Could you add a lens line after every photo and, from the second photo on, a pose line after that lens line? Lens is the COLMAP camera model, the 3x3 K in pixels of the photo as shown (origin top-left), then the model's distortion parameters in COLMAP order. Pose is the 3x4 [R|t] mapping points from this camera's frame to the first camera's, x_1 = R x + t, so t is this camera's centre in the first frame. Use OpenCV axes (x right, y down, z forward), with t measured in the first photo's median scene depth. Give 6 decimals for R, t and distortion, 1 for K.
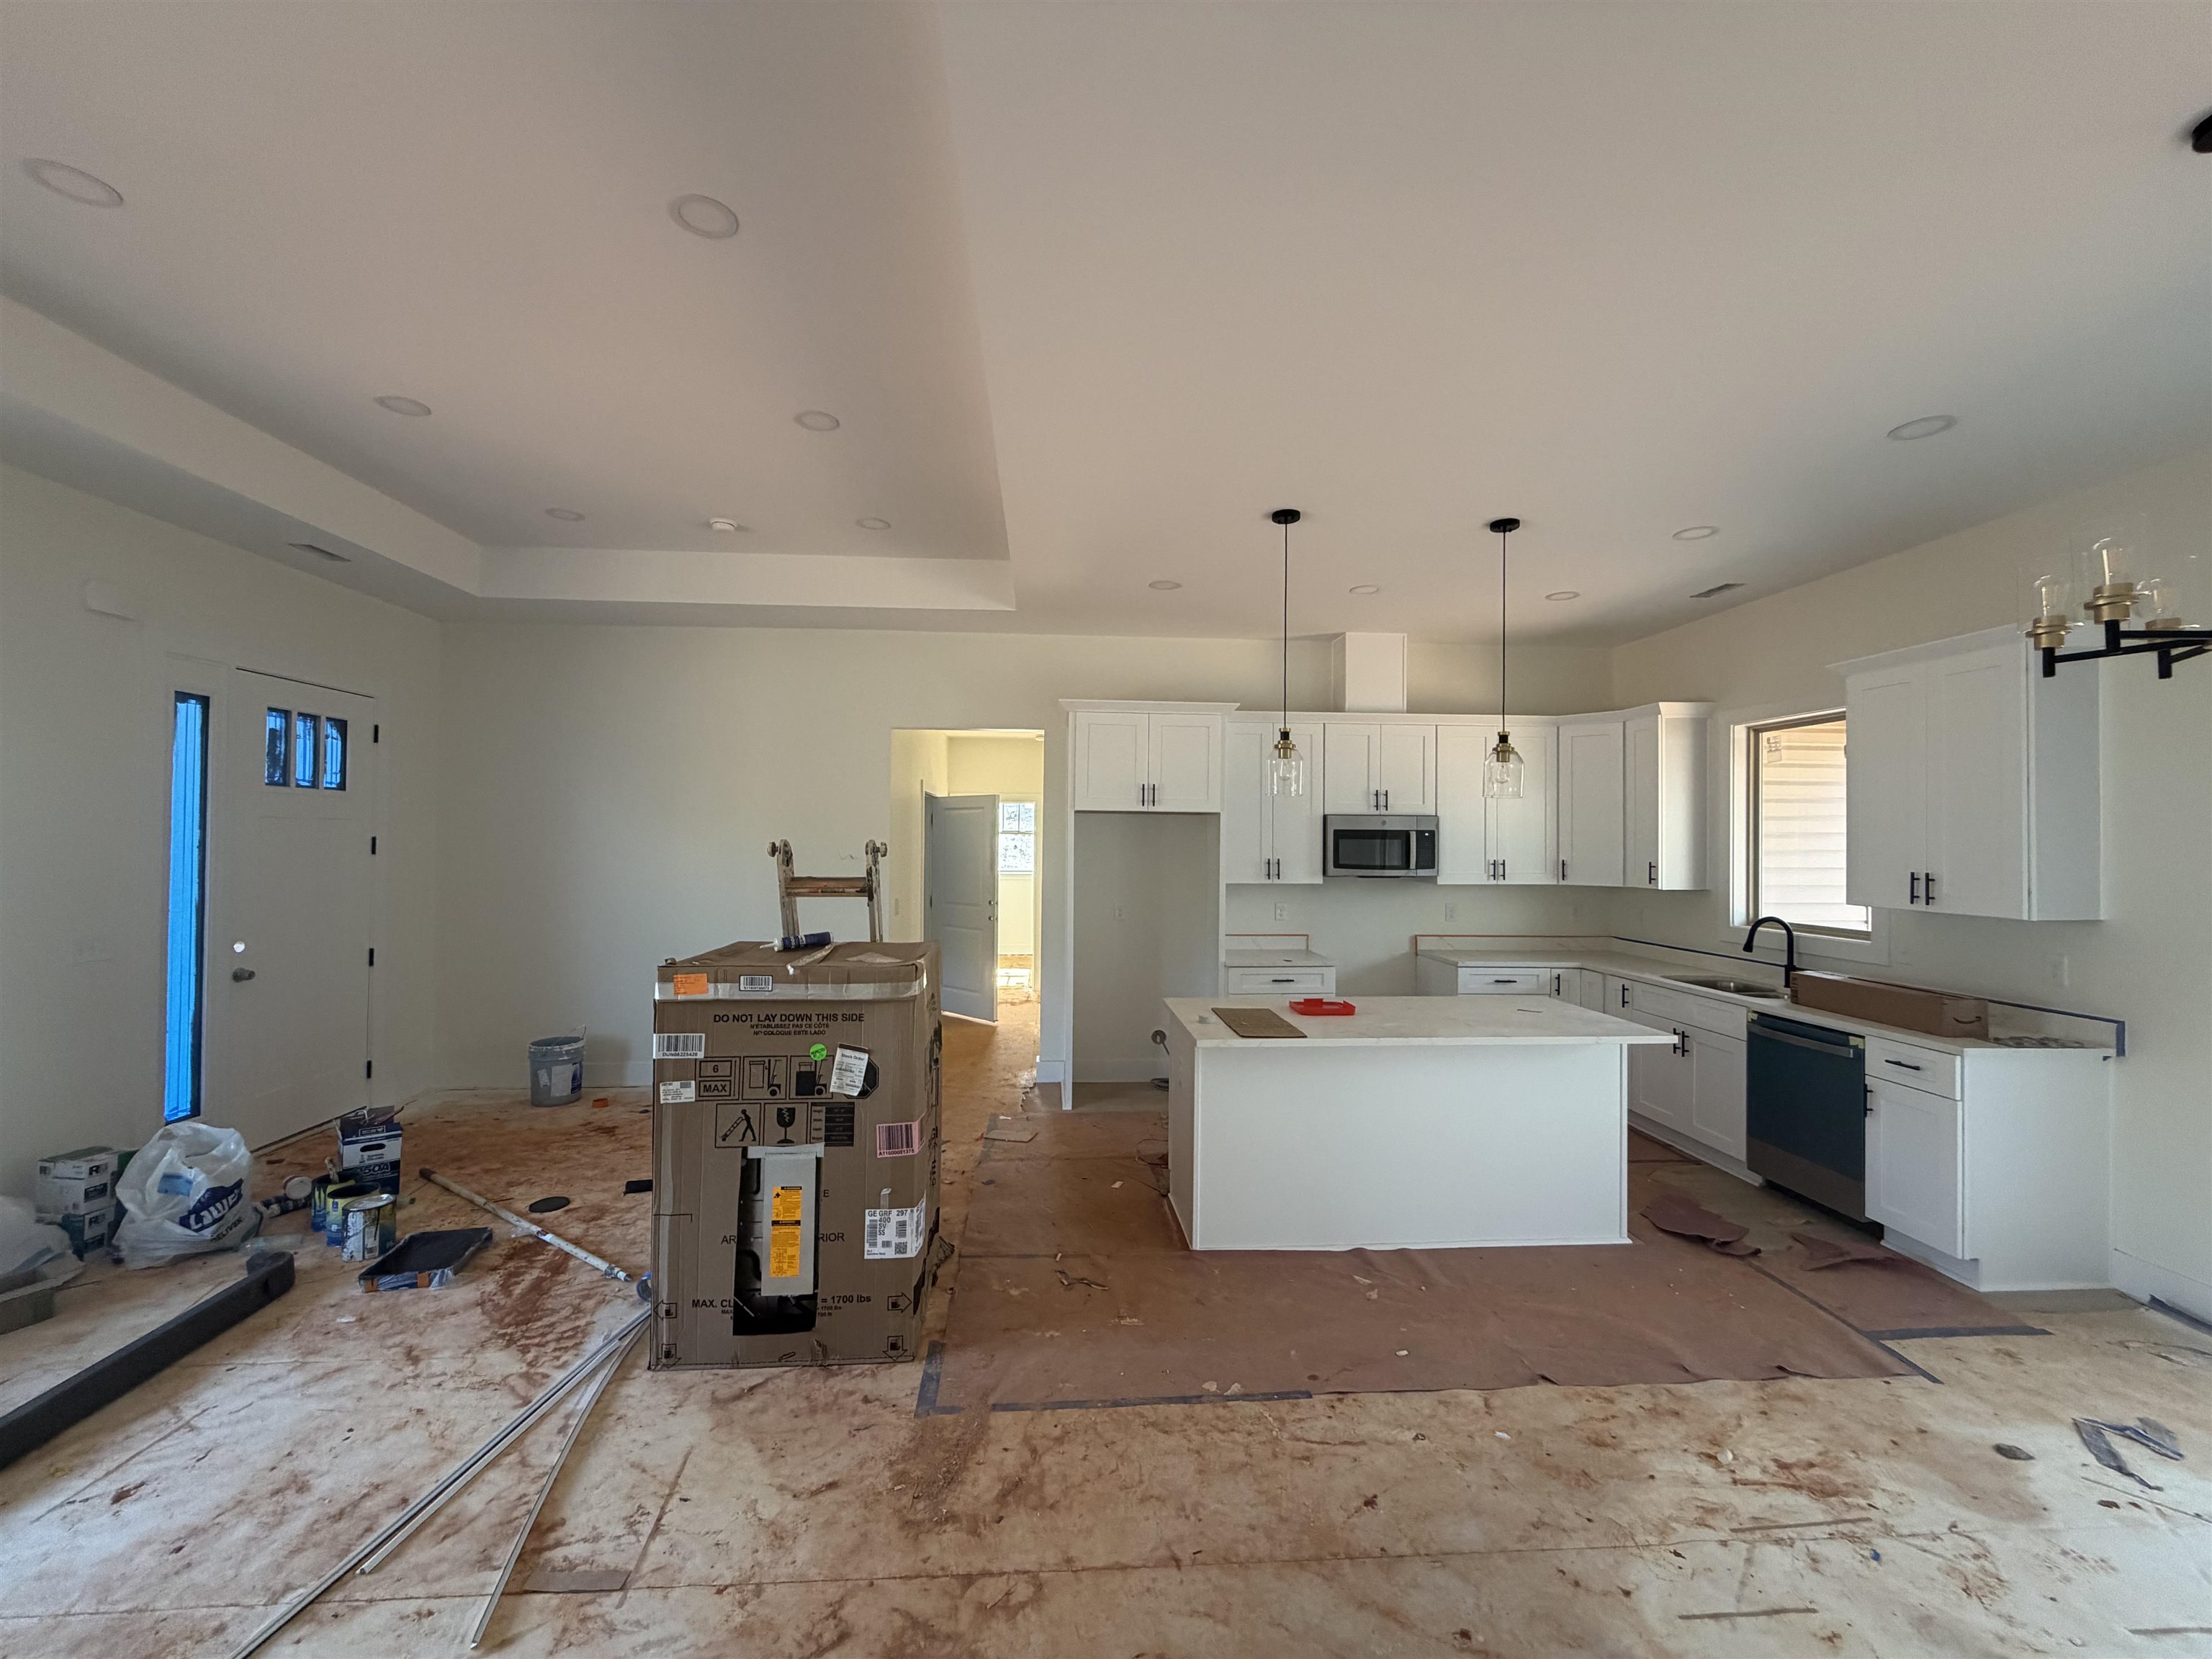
lens RADIAL K [[879.5, 0, 1103.9], [0, 879.5, 824.2], [0, 0, 1]] dist [0.000178, -0.000211]
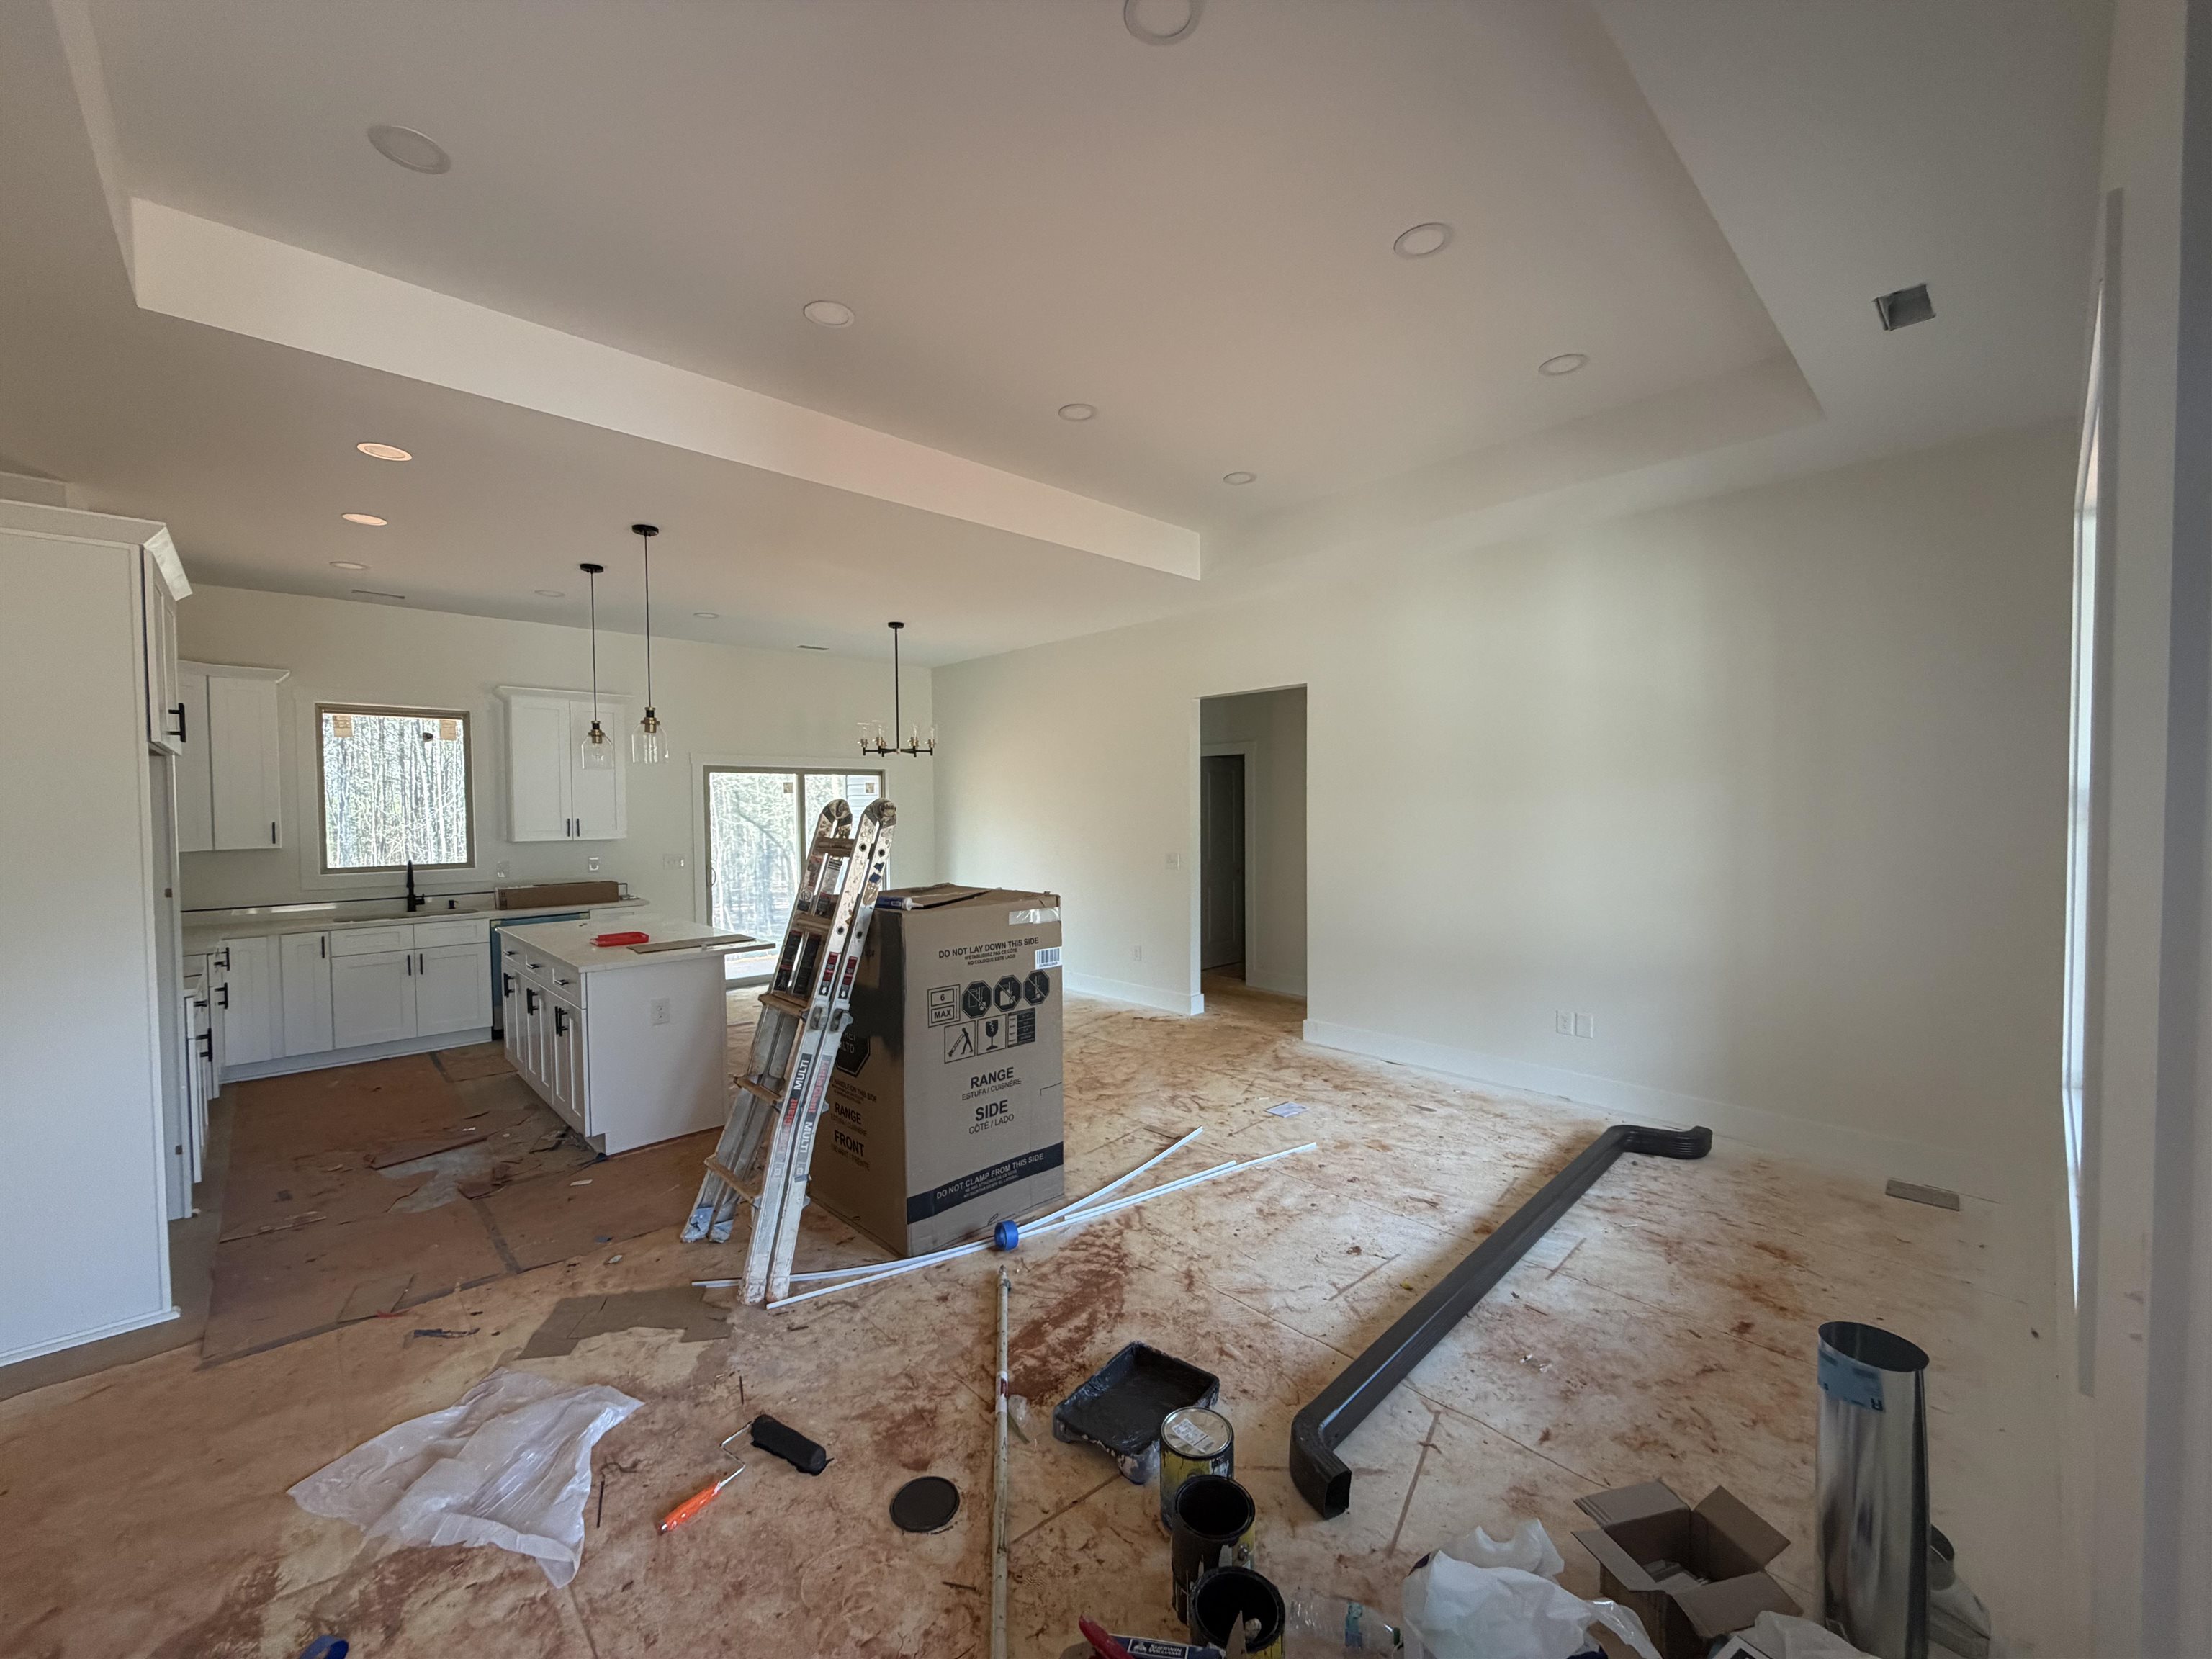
lens RADIAL K [[882.1, 0, 1102.5], [0, 882.1, 825.9], [0, 0, 1]] dist [0.000630, -0.000083]
pose [[-0.636221, -0.021729, 0.771201, -1.253000], [-0.011678, 0.999760, 0.018534, 0.027767], [-0.771419, 0.002786, -0.636322, 1.439018]]
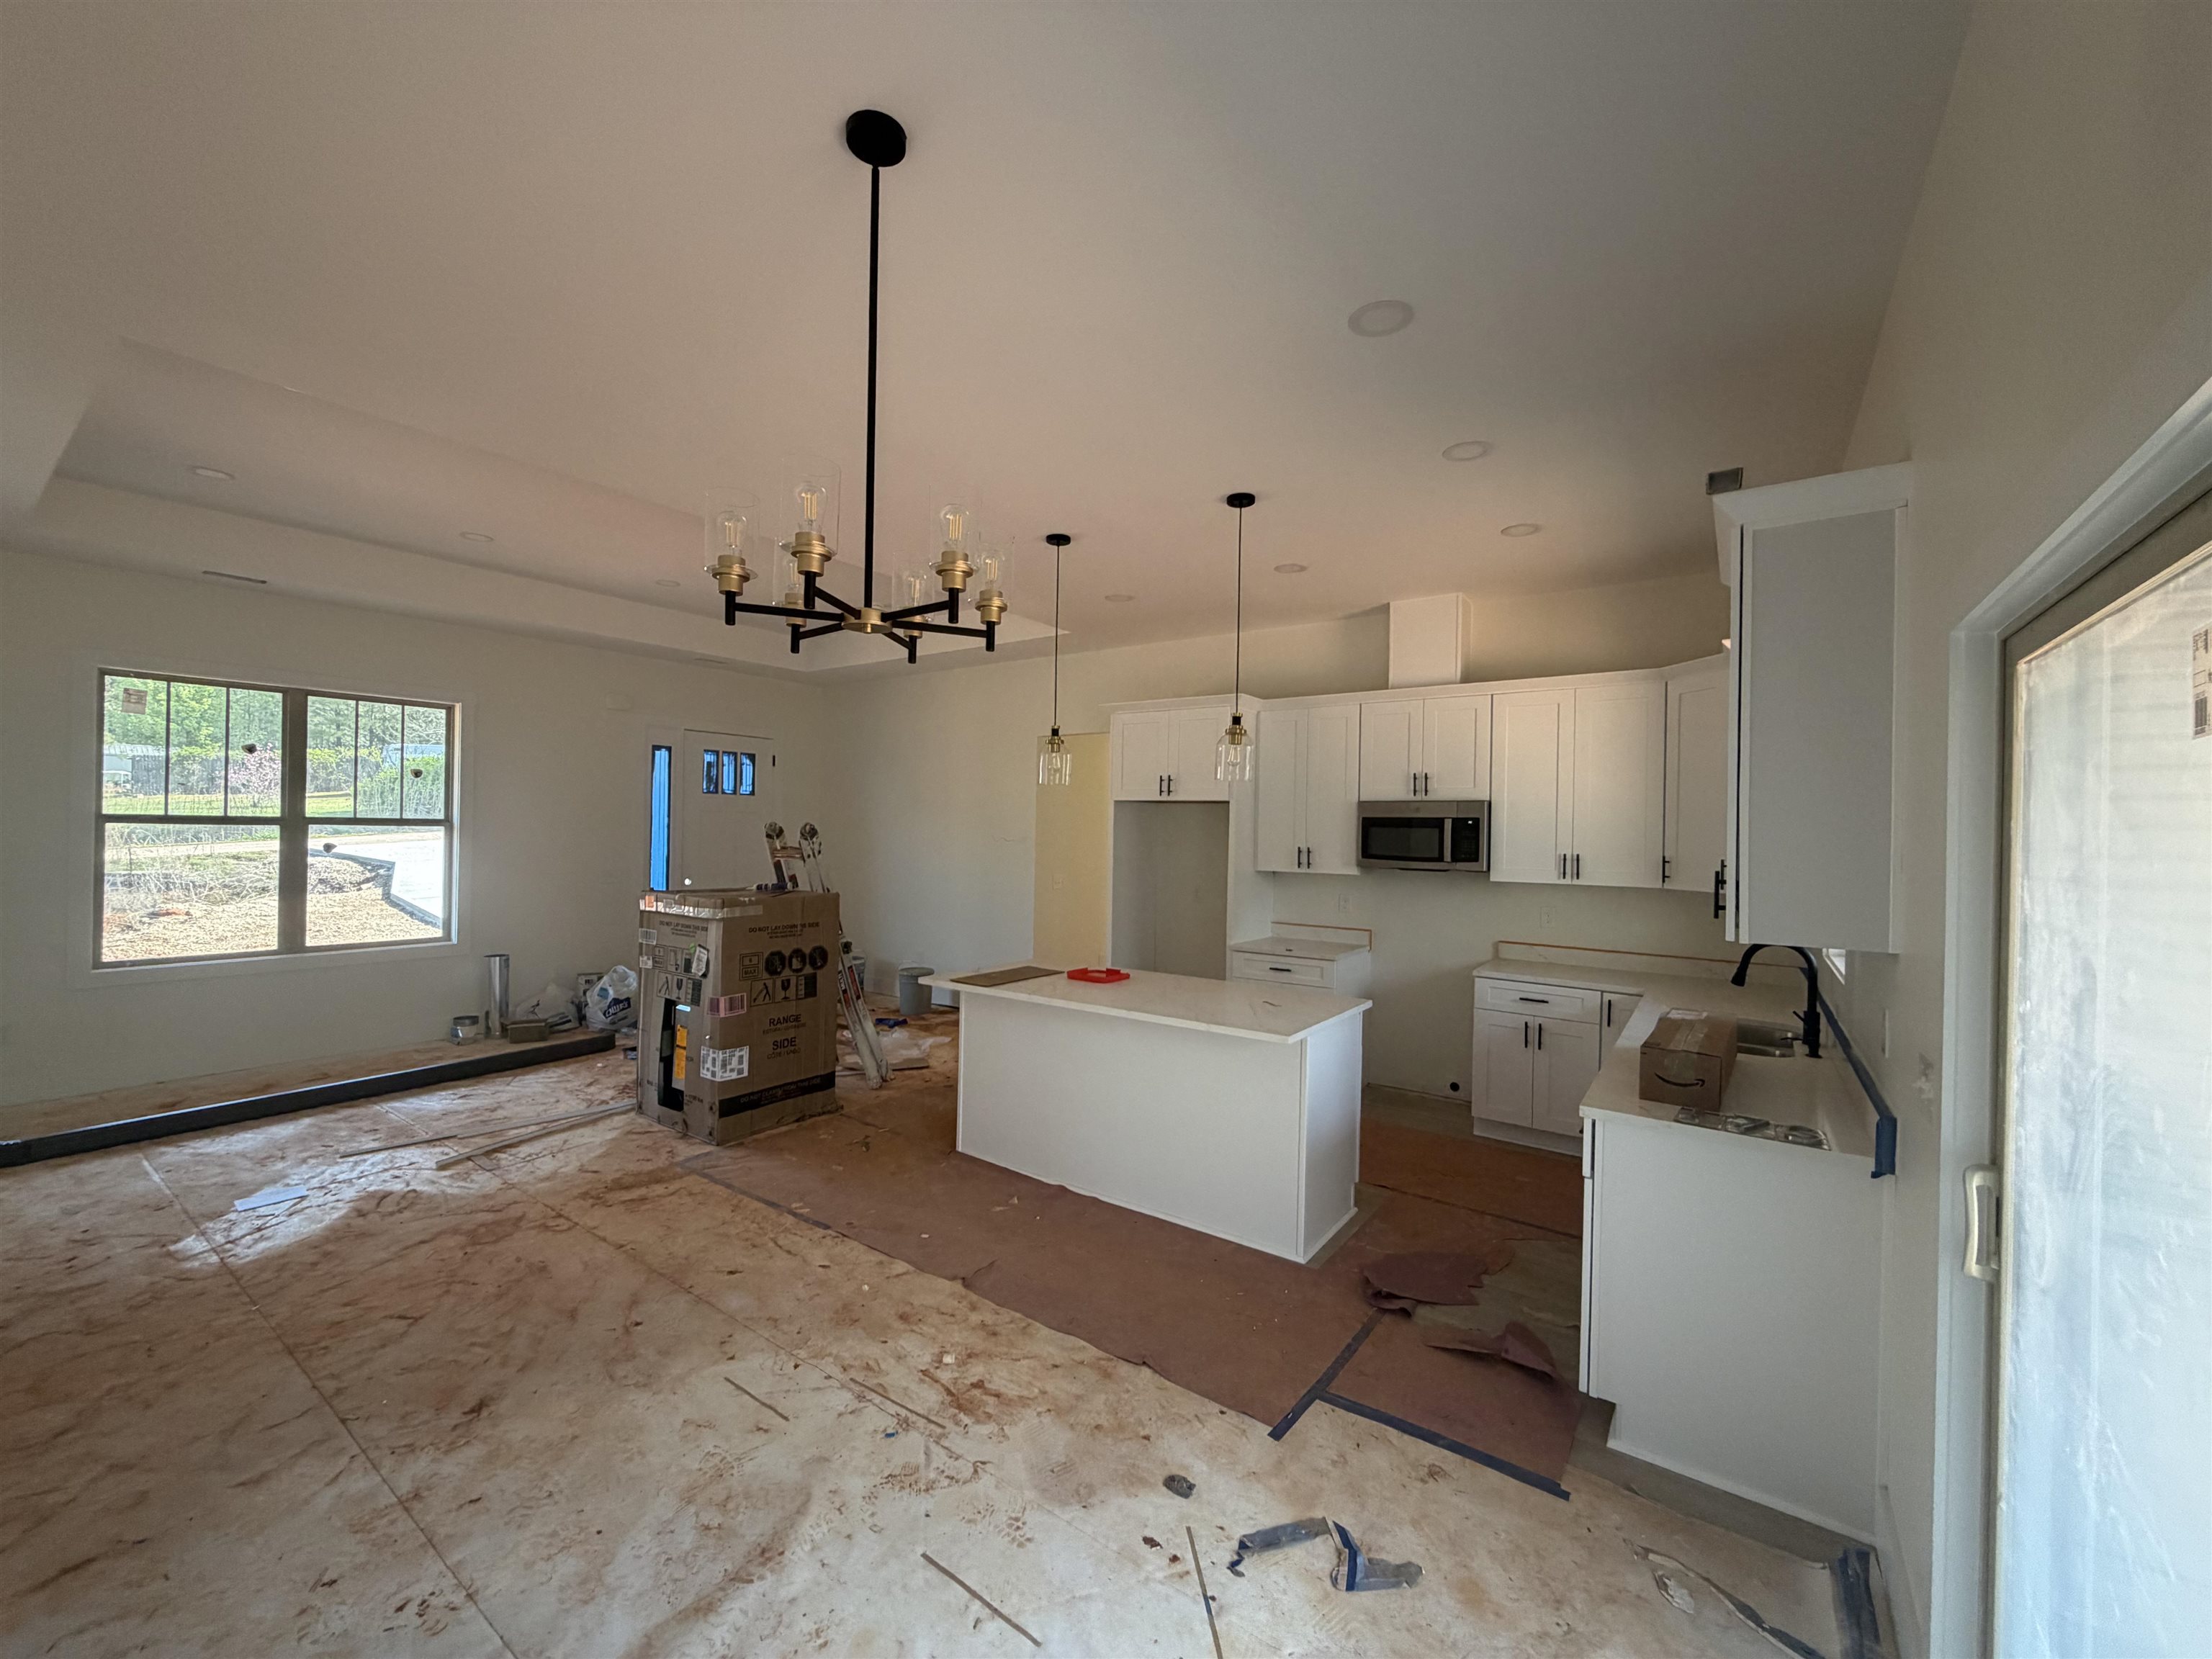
lens RADIAL K [[882.1, 0, 1102.5], [0, 882.1, 825.9], [0, 0, 1]] dist [0.000630, -0.000083]
pose [[0.771399, 0.003274, -0.636343, 1.094593], [0.001158, 0.999978, 0.006549, 0.015040], [0.636351, -0.005789, 0.771378, 0.172055]]
